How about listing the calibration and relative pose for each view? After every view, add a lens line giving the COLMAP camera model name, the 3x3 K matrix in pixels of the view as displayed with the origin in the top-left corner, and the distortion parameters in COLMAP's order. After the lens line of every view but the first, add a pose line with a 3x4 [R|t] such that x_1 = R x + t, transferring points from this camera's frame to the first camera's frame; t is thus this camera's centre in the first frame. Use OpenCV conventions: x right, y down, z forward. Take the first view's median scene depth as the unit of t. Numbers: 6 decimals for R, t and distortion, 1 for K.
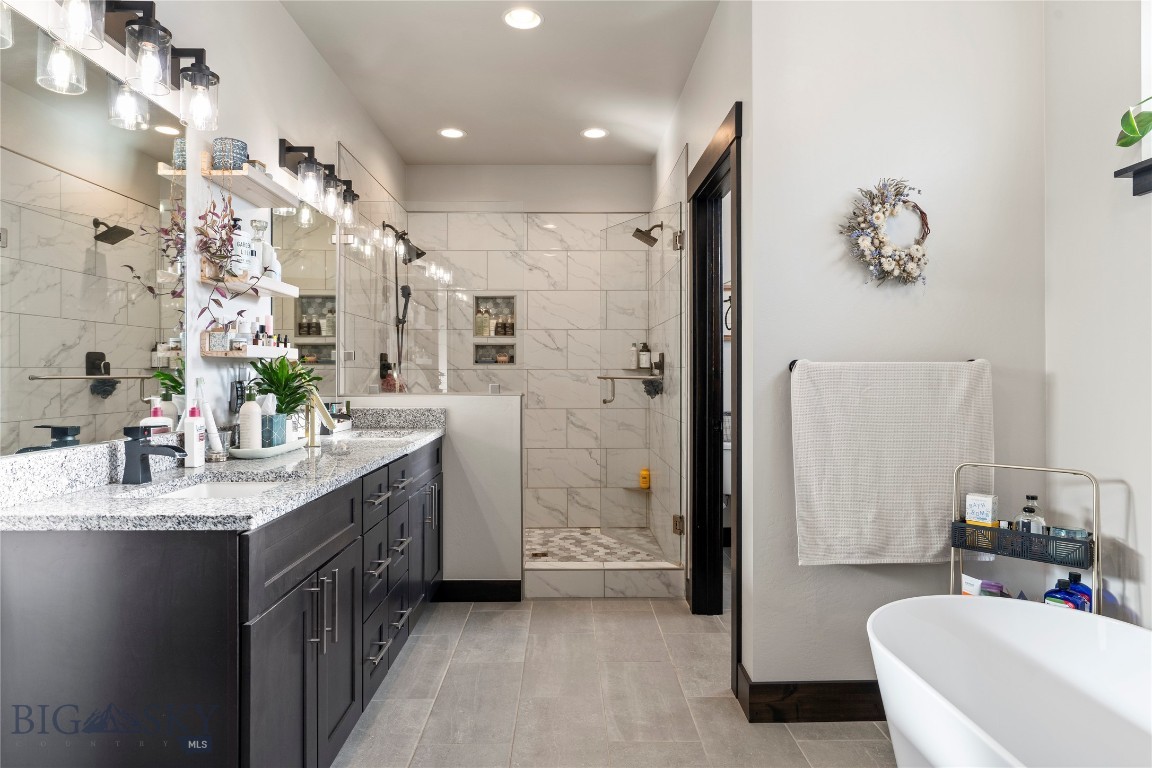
lens RADIAL K [[673.6, 0, 574.3], [0, 673.6, 367.6], [0, 0, 1]] dist [-0.004807, 0.000745]
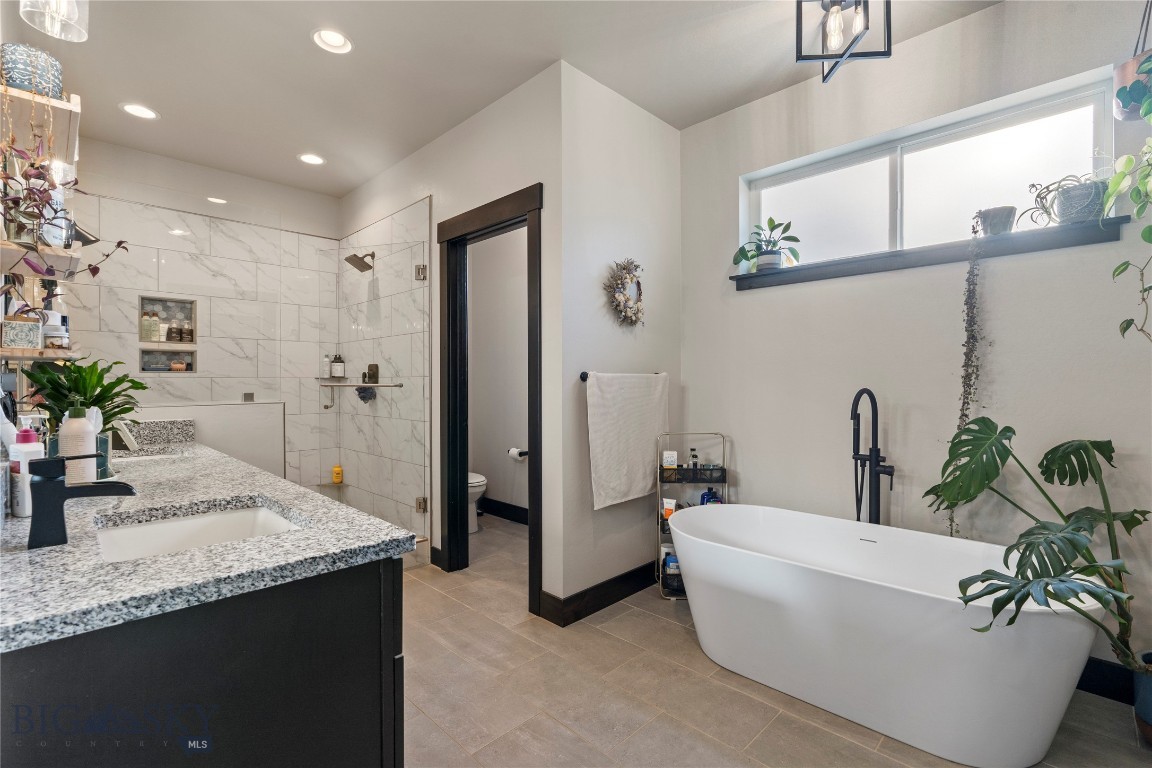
lens RADIAL K [[519.0, 0, 583.4], [0, 519.0, 383.0], [0, 0, 1]] dist [-0.011627, 0.002931]
pose [[0.711498, -0.002338, 0.702684, -0.471424], [-0.004662, 0.999957, 0.008047, 0.004104], [-0.702672, -0.009002, 0.711457, 0.198063]]
